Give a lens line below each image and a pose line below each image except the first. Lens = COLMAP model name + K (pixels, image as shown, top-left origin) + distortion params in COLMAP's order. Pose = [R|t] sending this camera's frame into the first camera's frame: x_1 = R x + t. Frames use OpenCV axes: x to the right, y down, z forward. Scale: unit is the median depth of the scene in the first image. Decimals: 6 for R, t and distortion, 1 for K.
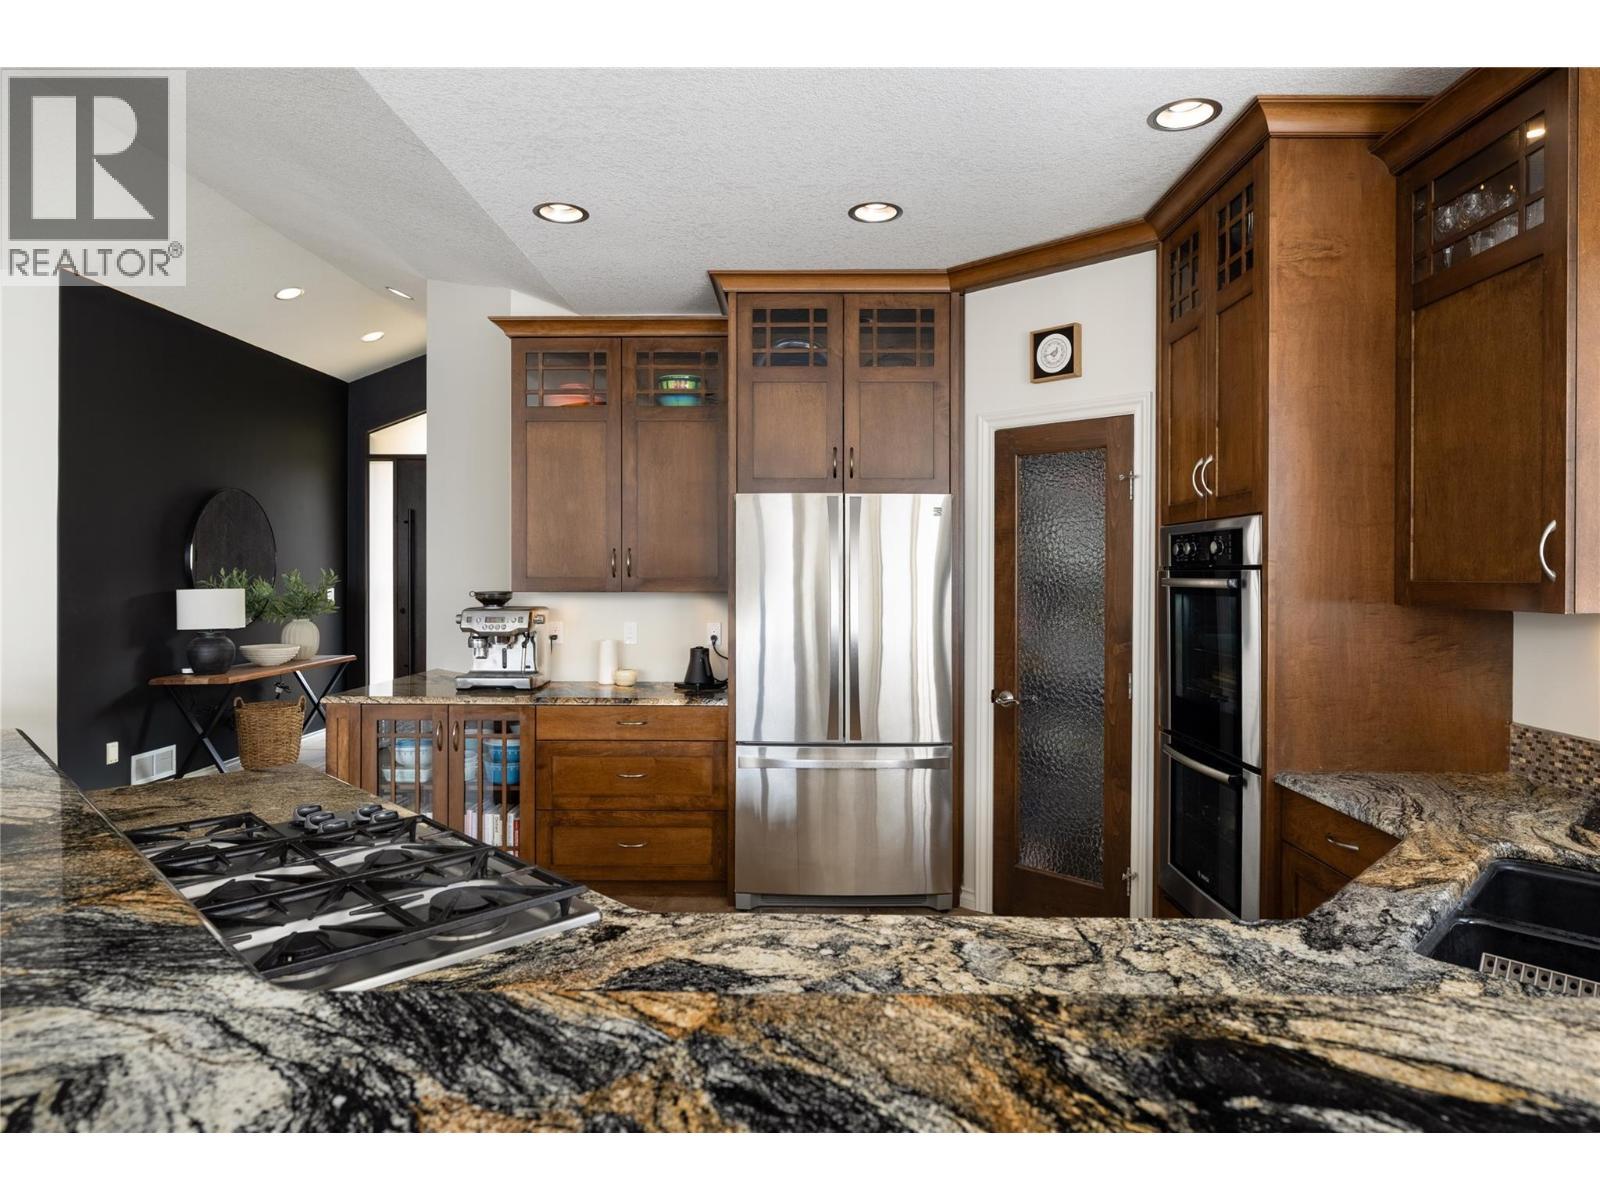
lens RADIAL K [[937.0, 0, 803.9], [0, 937.0, 579.8], [0, 0, 1]] dist [-0.004008, -0.001633]
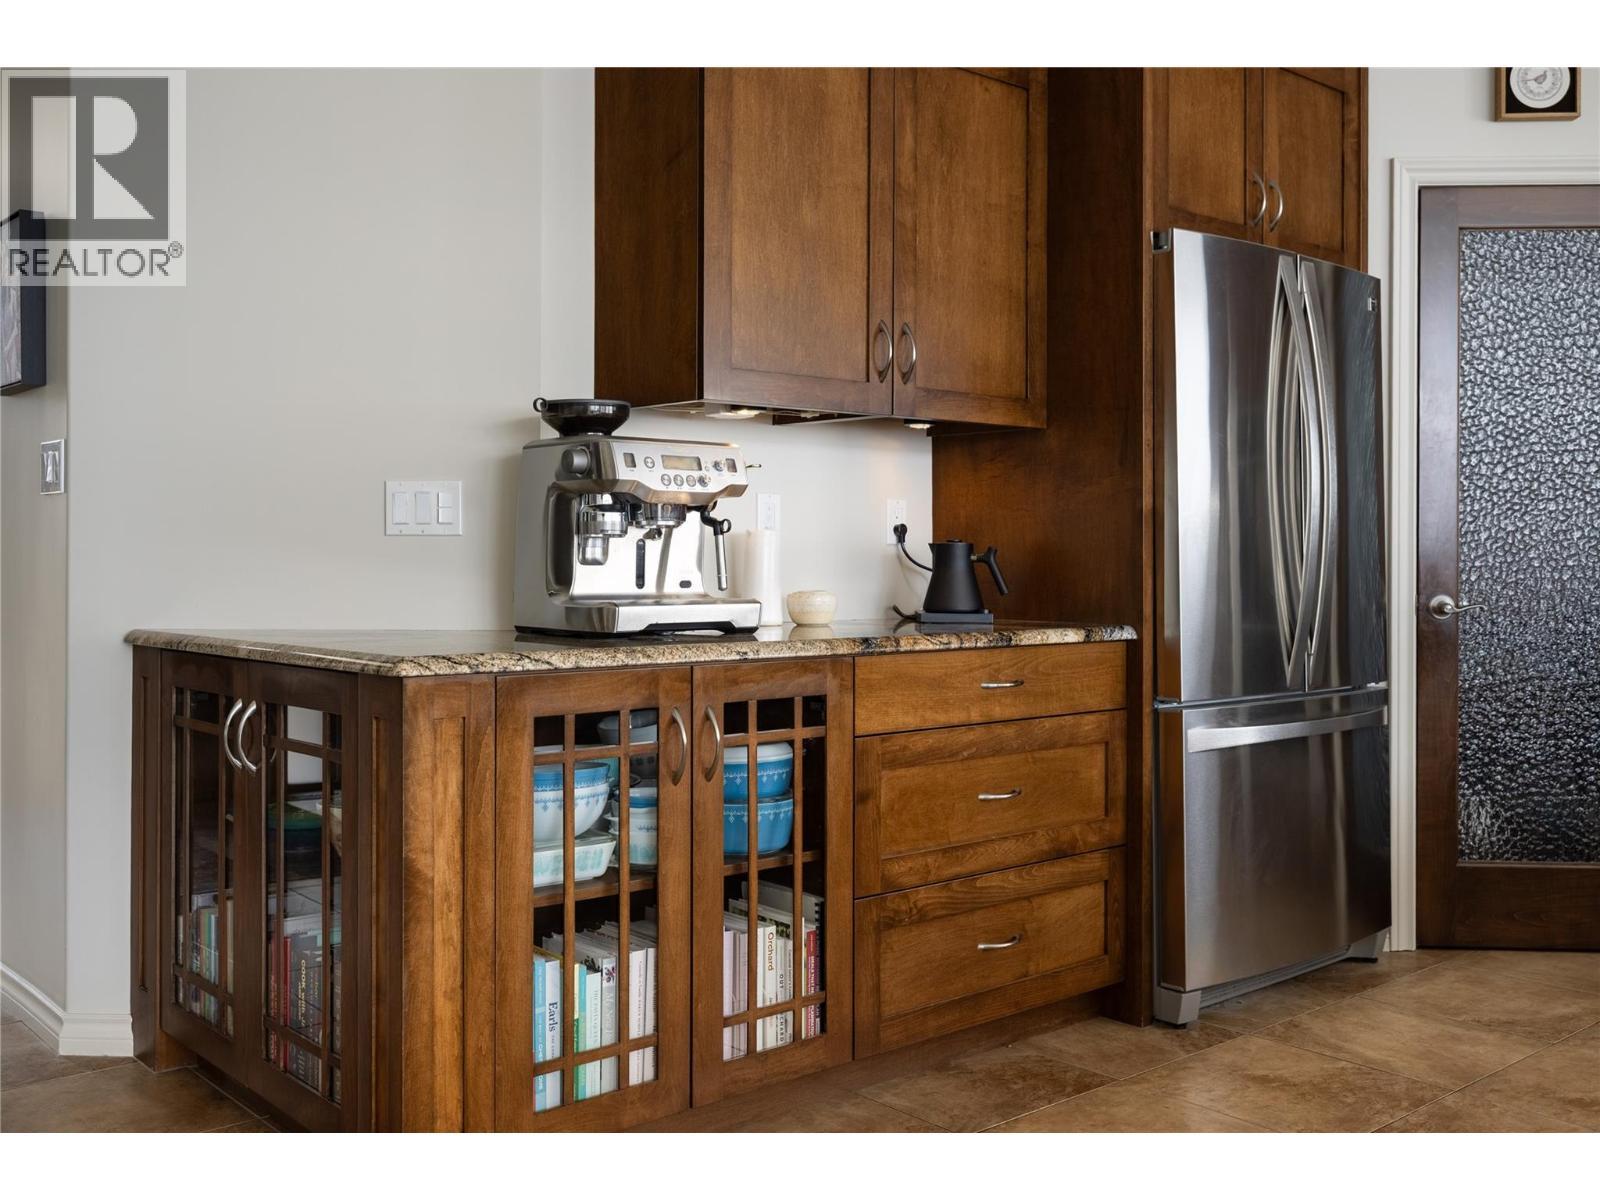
lens RADIAL K [[1527.9, 0, 754.2], [0, 1527.9, 560.2], [0, 0, 1]] dist [0.001607, 0.004331]
pose [[0.755231, -0.000468, 0.655458, -0.805265], [0.003238, 0.999990, -0.003017, 0.093817], [-0.655451, 0.004401, 0.755225, 0.510089]]
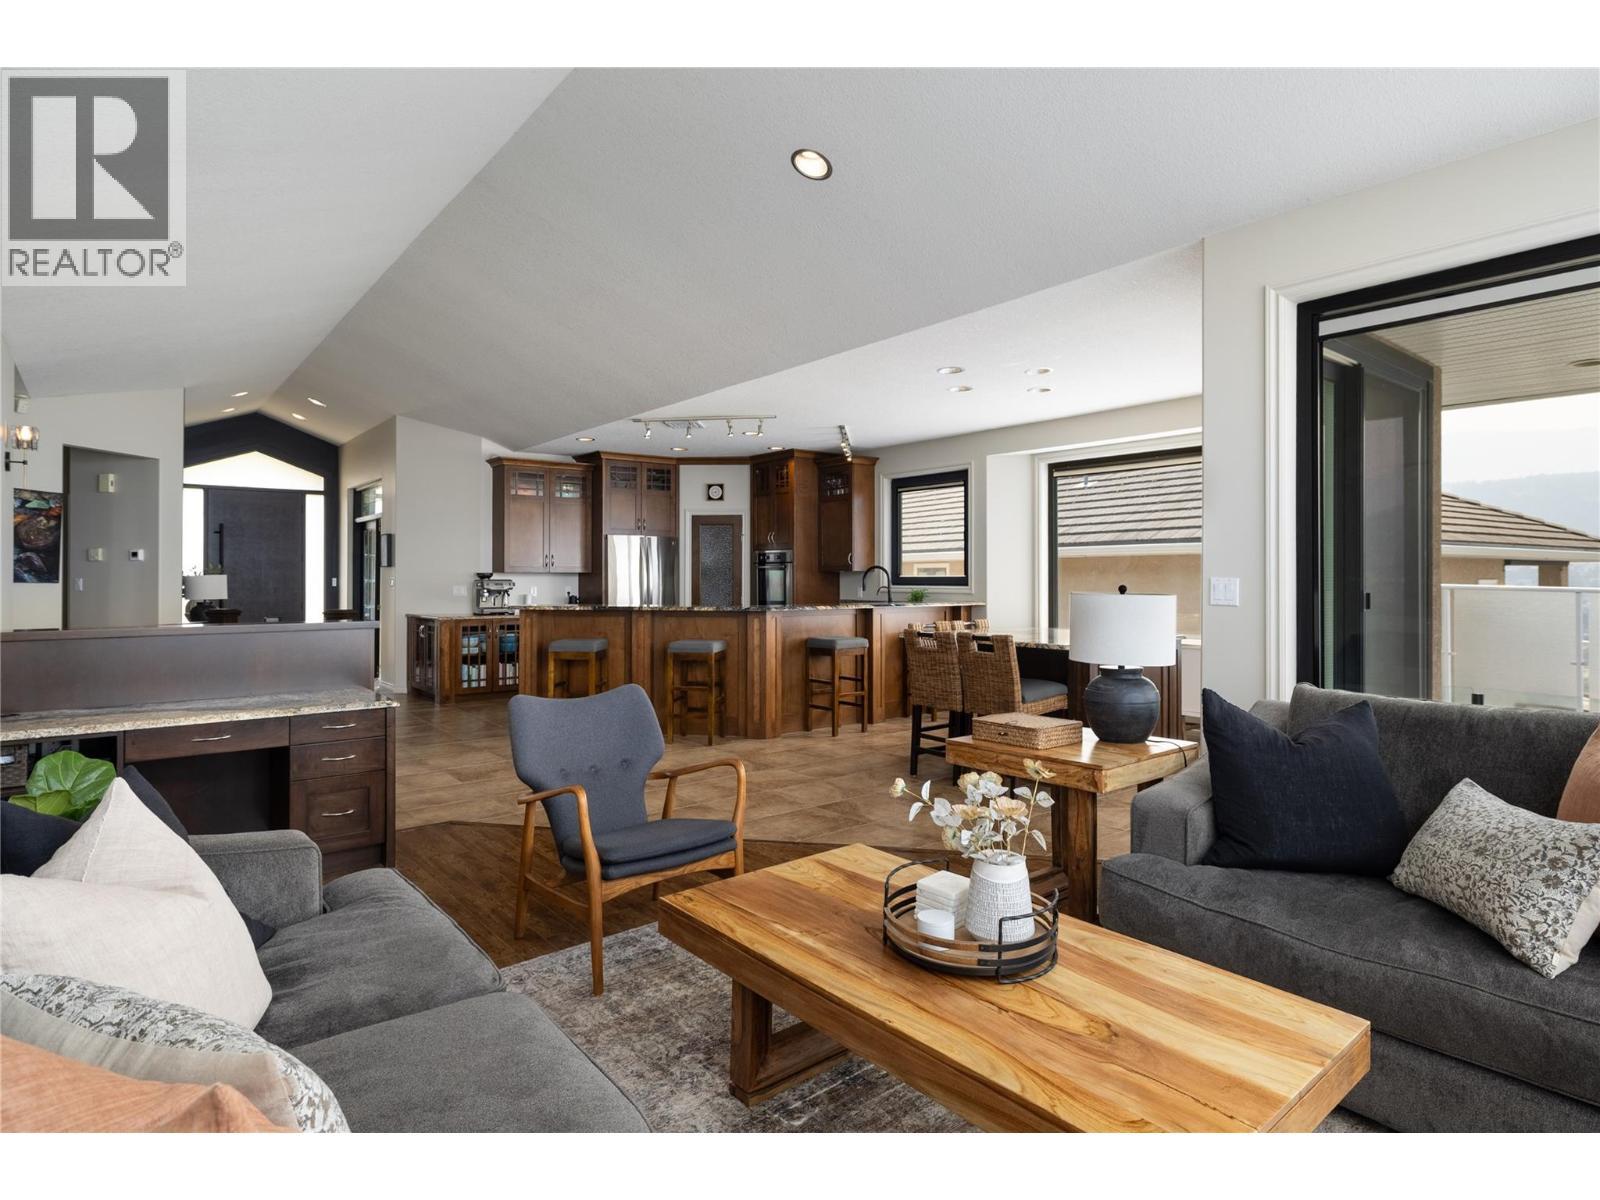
lens RADIAL K [[937.0, 0, 803.9], [0, 937.0, 579.8], [0, 0, 1]] dist [-0.004008, -0.001633]
pose [[0.780581, -0.004425, 0.625040, -1.294906], [0.010386, 0.999929, -0.005891, 0.056610], [-0.624969, 0.011090, 0.780571, -1.415924]]
